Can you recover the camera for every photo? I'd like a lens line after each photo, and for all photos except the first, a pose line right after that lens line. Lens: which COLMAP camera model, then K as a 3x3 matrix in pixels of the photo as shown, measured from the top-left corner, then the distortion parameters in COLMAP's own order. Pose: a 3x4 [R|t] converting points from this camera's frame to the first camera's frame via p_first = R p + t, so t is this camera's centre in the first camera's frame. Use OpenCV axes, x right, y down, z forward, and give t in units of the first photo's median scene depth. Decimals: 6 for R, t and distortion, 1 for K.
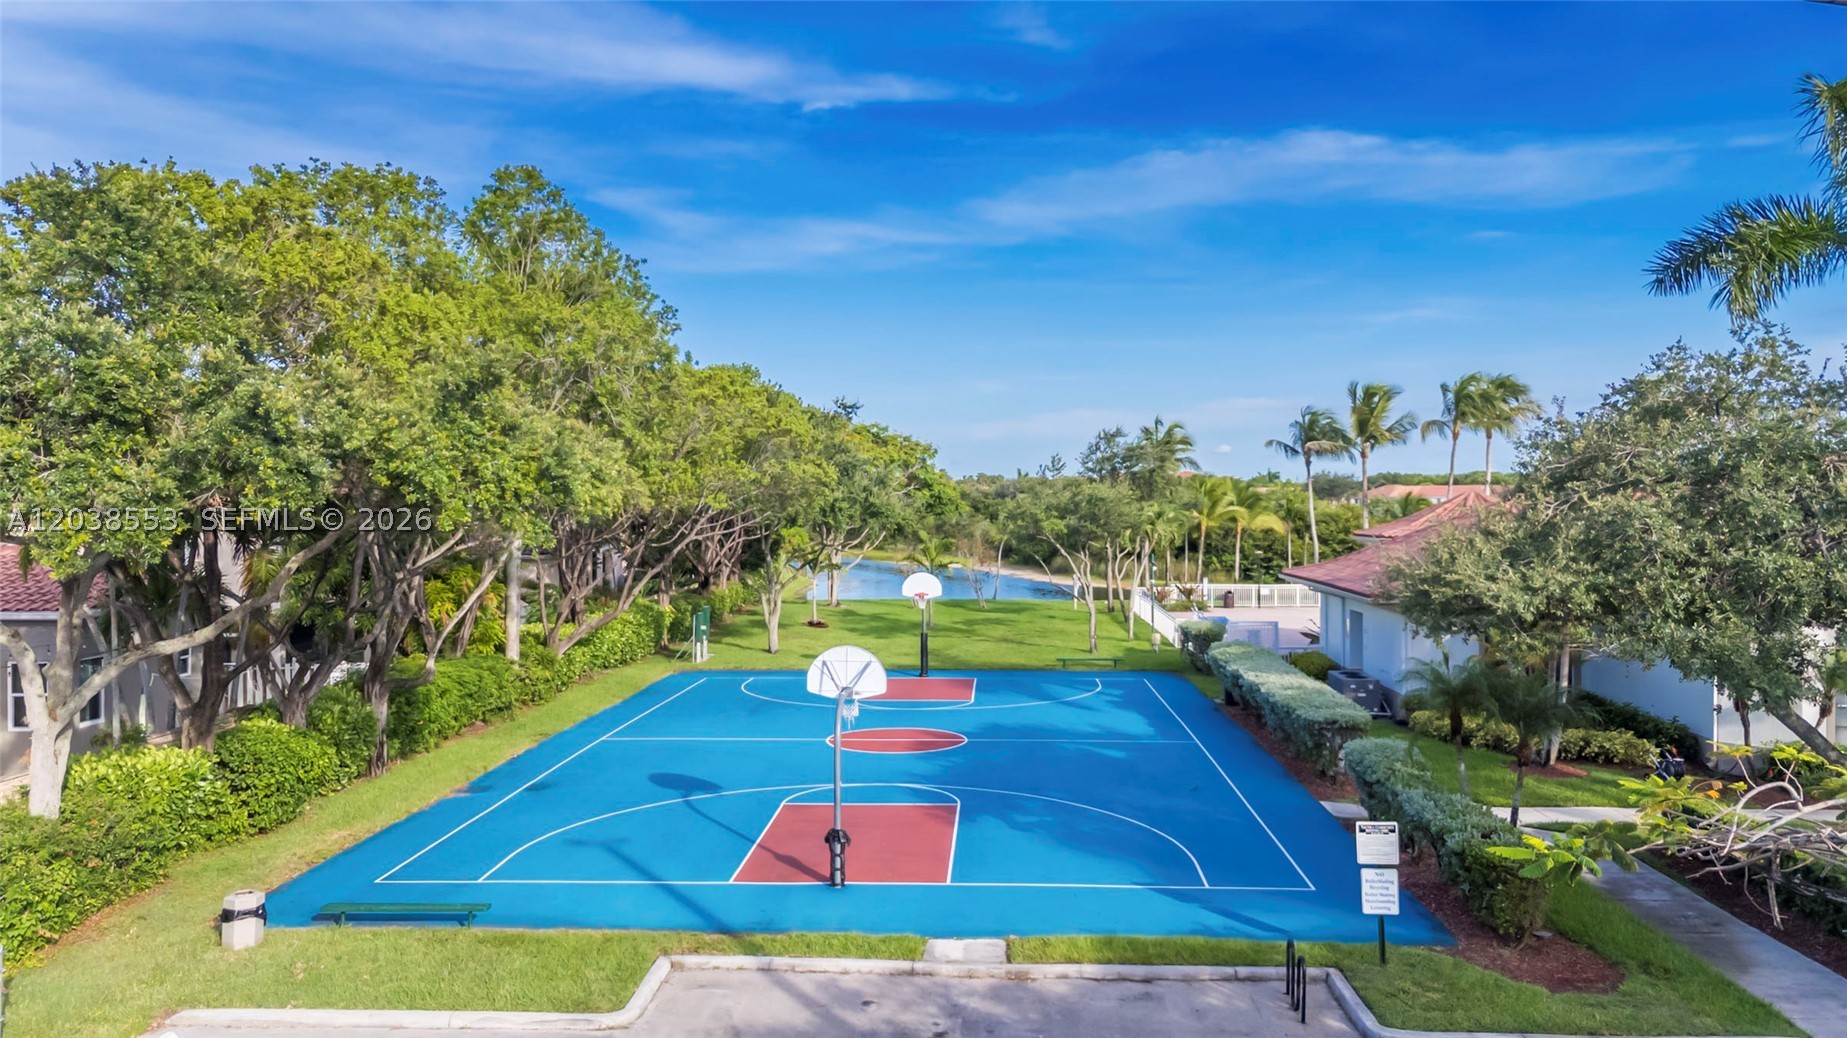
lens RADIAL K [[1363.1, 0, 923.5], [0, 1363.1, 519.0], [0, 0, 1]] dist [0.072669, 0.006677]
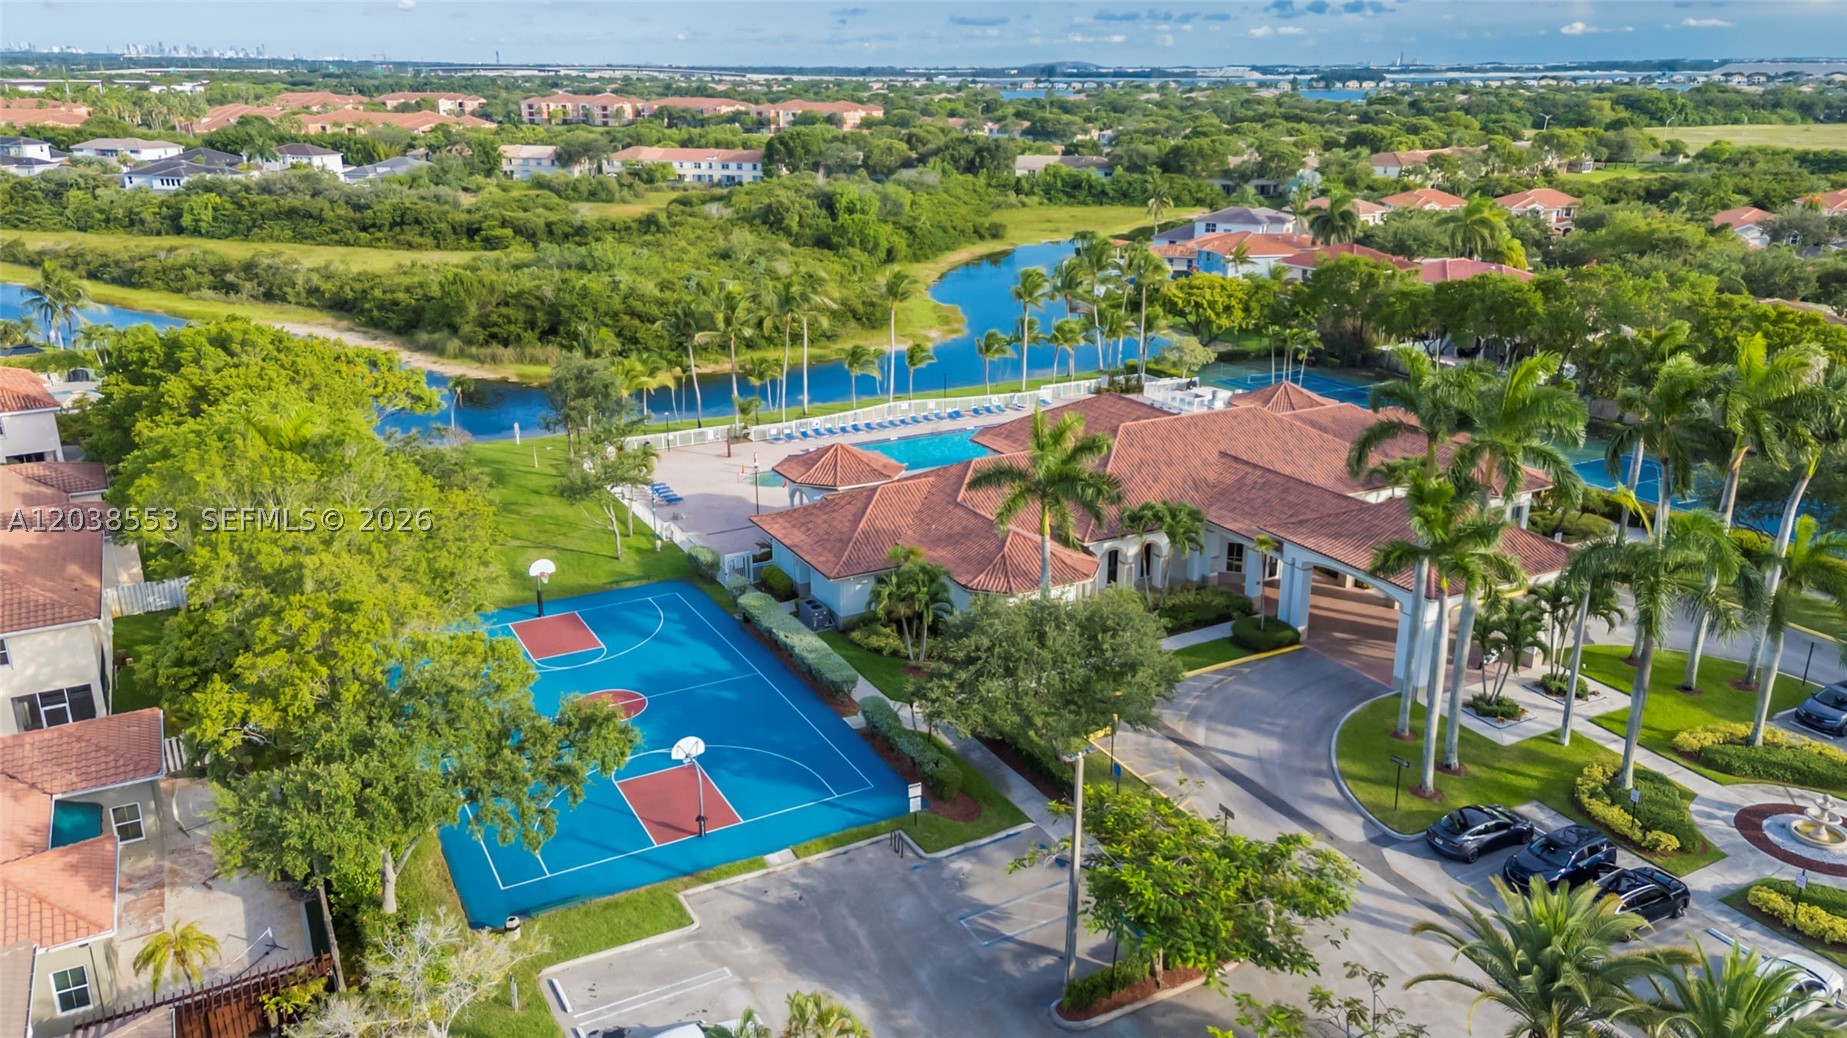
lens RADIAL K [[1363.1, 0, 923.5], [0, 1363.1, 519.0], [0, 0, 1]] dist [0.072669, 0.006677]
pose [[0.849309, -0.159074, 0.503359, -0.993080], [0.000082, 0.953558, 0.301210, -1.149470], [-0.527897, -0.255778, 0.809878, -1.184212]]
